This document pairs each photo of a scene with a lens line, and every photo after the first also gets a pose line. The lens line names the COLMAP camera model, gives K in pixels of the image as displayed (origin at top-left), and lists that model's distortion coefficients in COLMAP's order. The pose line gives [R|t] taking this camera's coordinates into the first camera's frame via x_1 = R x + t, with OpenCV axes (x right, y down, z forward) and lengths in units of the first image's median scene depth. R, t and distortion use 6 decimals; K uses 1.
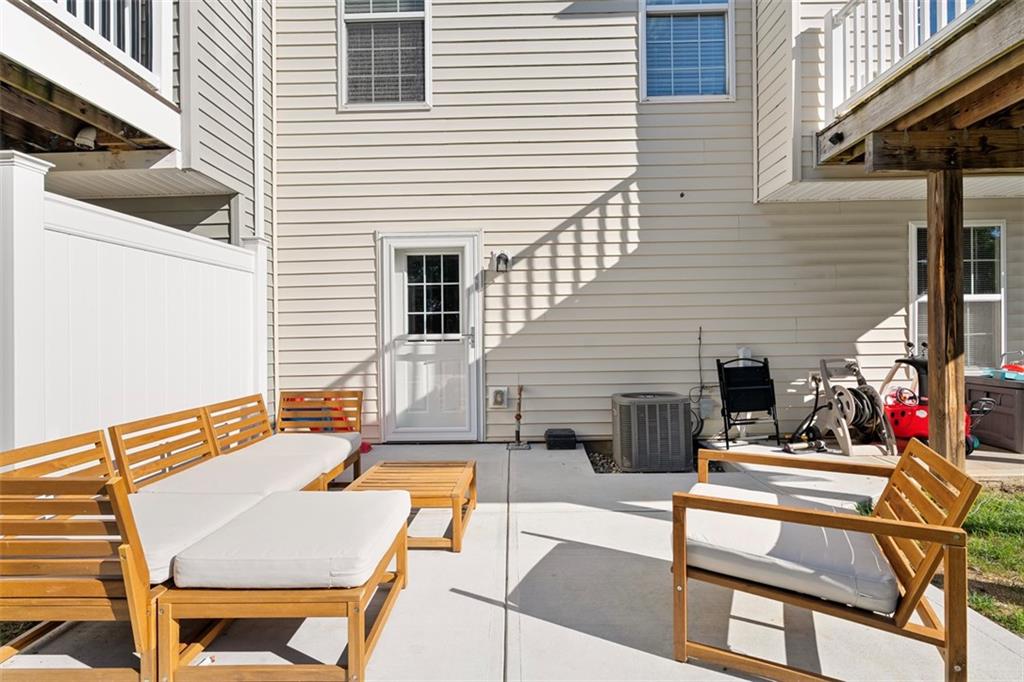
lens RADIAL K [[464.7, 0, 513.1], [0, 464.7, 331.0], [0, 0, 1]] dist [-0.012522, 0.003504]
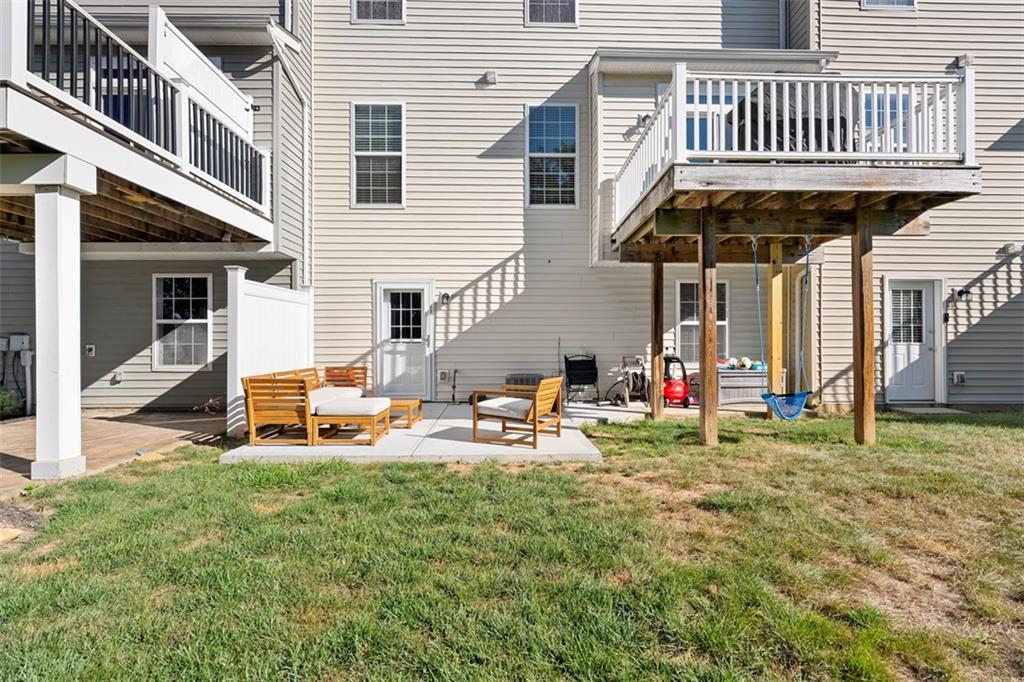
lens RADIAL K [[464.7, 0, 514.4], [0, 464.7, 351.6], [0, 0, 1]] dist [-0.012522, 0.003504]
pose [[0.999252, 0.014526, 0.035845, 0.175430], [-0.015667, 0.999372, 0.031770, -0.007128], [-0.035361, -0.032308, 0.998852, -0.754619]]
